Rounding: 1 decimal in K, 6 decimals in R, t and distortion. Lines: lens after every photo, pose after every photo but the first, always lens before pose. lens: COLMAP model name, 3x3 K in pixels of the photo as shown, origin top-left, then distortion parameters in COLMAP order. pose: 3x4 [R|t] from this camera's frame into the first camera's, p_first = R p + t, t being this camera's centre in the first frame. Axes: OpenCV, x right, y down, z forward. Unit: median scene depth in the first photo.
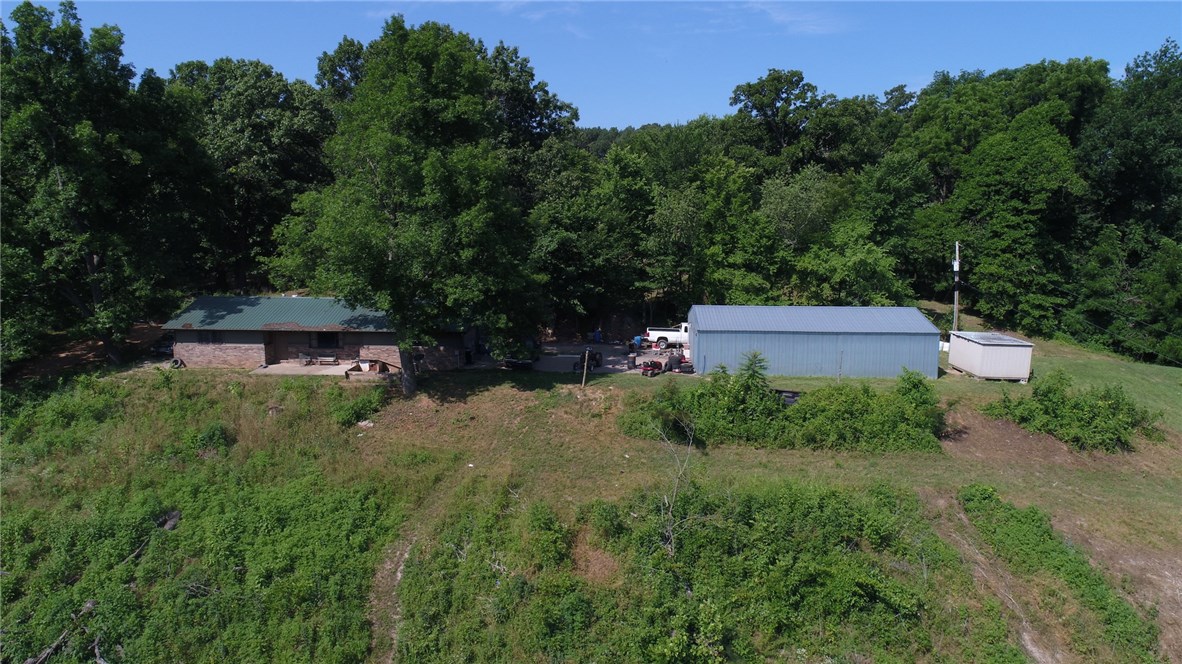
lens RADIAL K [[789.7, 0, 595.5], [0, 789.7, 334.8], [0, 0, 1]] dist [0.000483, -0.003646]
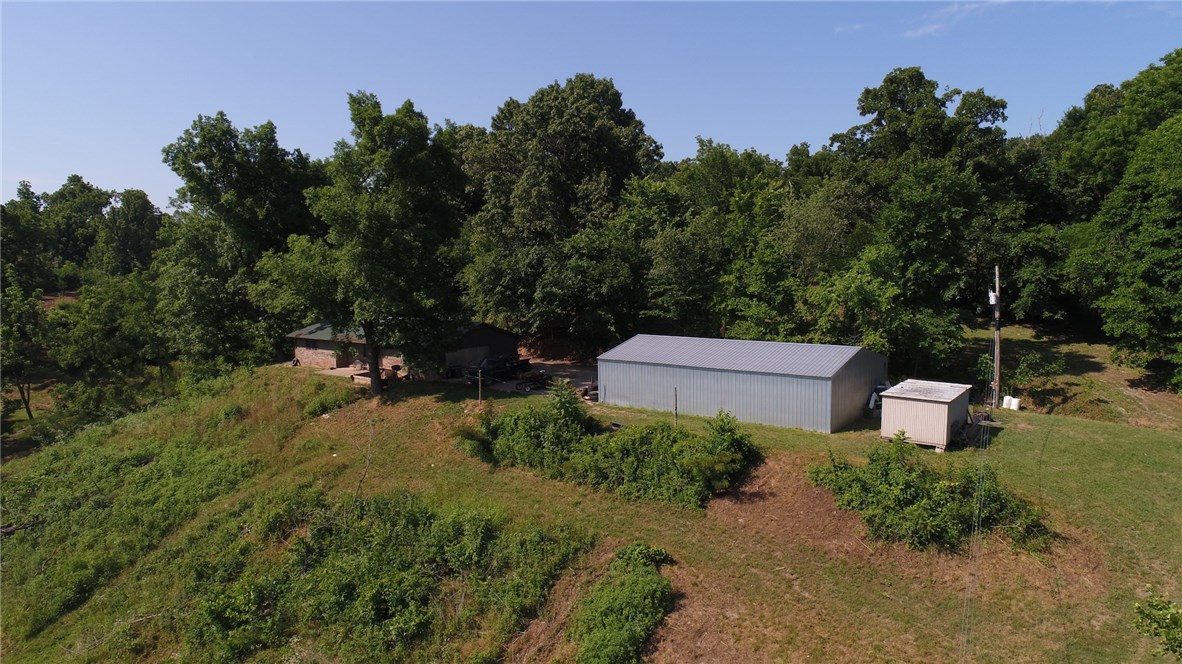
lens RADIAL K [[789.7, 0, 590.6], [0, 789.7, 334.3], [0, 0, 1]] dist [0.000483, -0.003646]
pose [[0.816564, 0.036787, -0.576082, 0.667627], [-0.060846, 0.997893, -0.022522, -0.012579], [0.574039, 0.053443, 0.817082, 0.176736]]
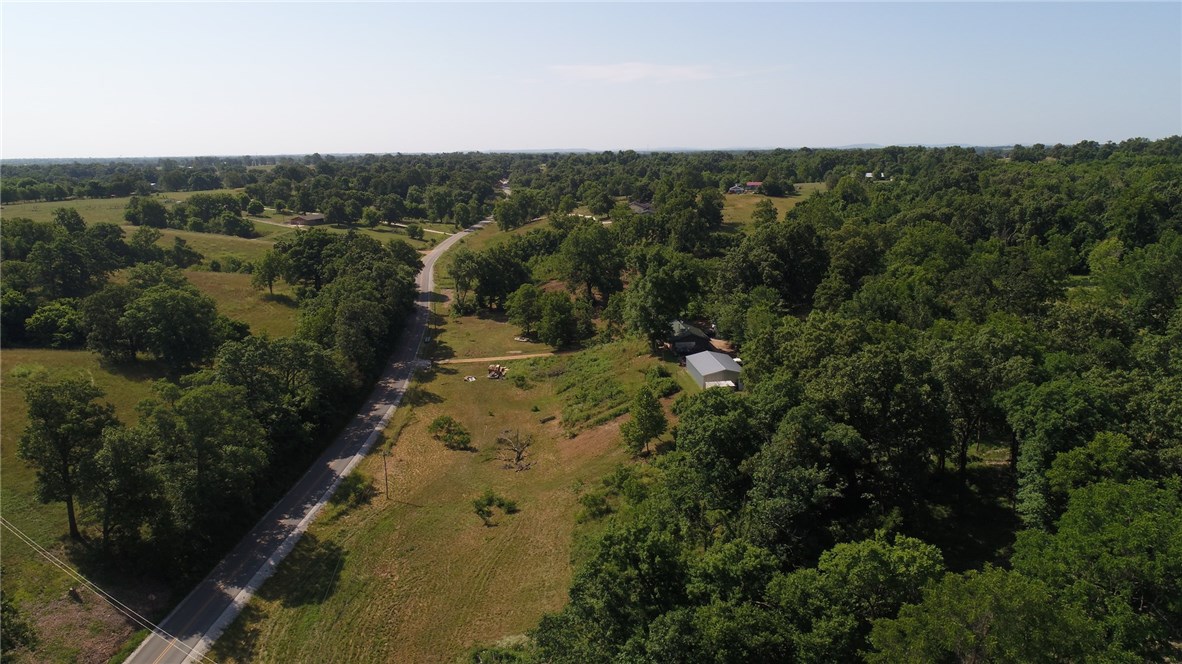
lens RADIAL K [[789.7, 0, 589.3], [0, 789.7, 333.1], [0, 0, 1]] dist [0.000483, -0.003646]
pose [[0.146498, 0.213049, -0.965996, 3.197676], [-0.120859, 0.973071, 0.196280, -0.691454], [0.981800, 0.087994, 0.168301, 0.012803]]
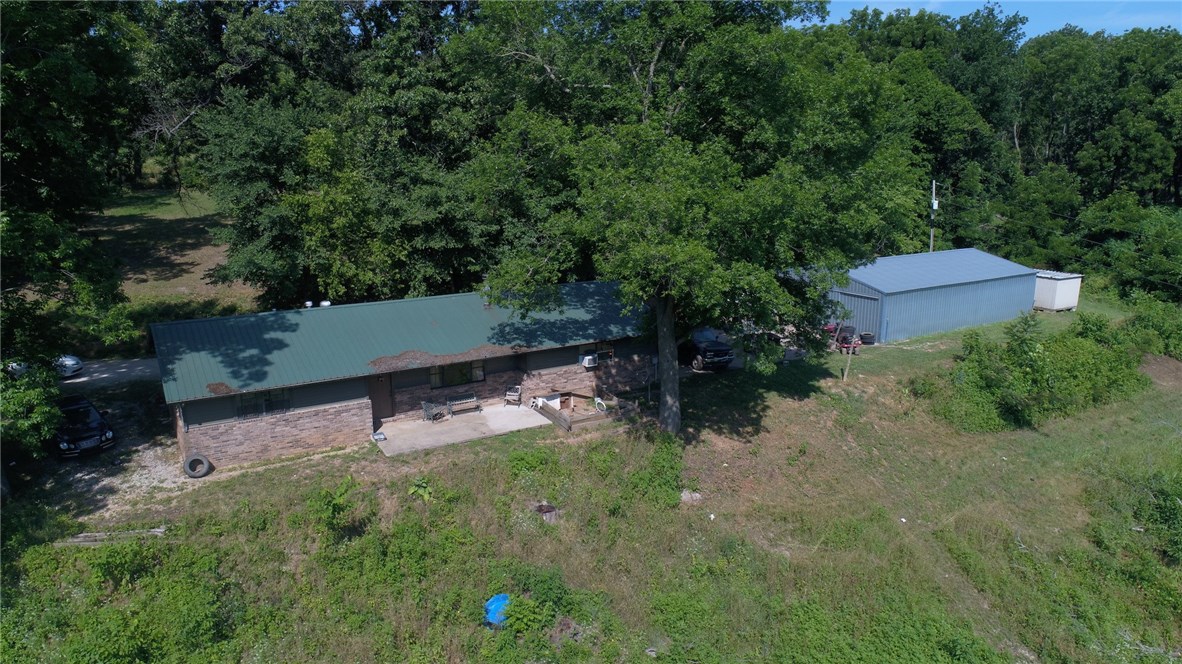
lens RADIAL K [[789.7, 0, 595.1], [0, 789.7, 334.2], [0, 0, 1]] dist [0.000483, -0.003646]
pose [[0.819773, -0.131985, 0.557272, -0.591448], [0.086823, 0.990475, 0.106864, -0.078113], [-0.566069, -0.039221, 0.823425, 0.448368]]
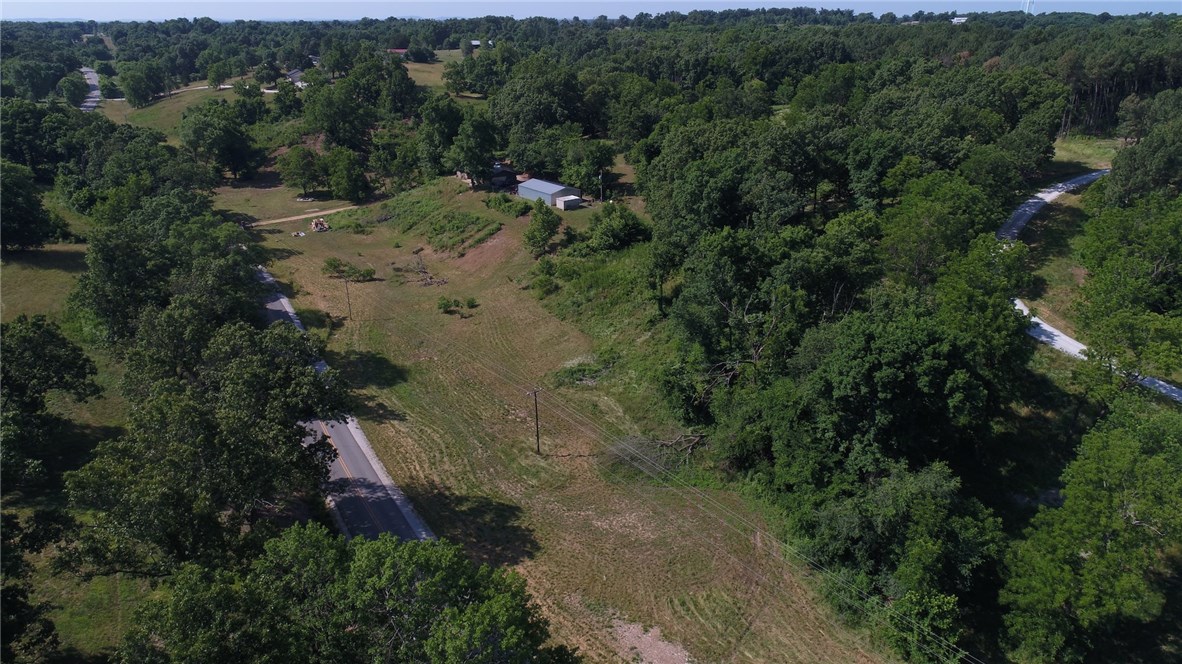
lens RADIAL K [[789.7, 0, 590.8], [0, 789.7, 332.5], [0, 0, 1]] dist [0.000483, -0.003646]
pose [[0.634828, 0.275648, -0.721812, 3.413148], [-0.097096, 0.955253, 0.279400, -0.438564], [0.766529, -0.107285, 0.633185, -1.340539]]
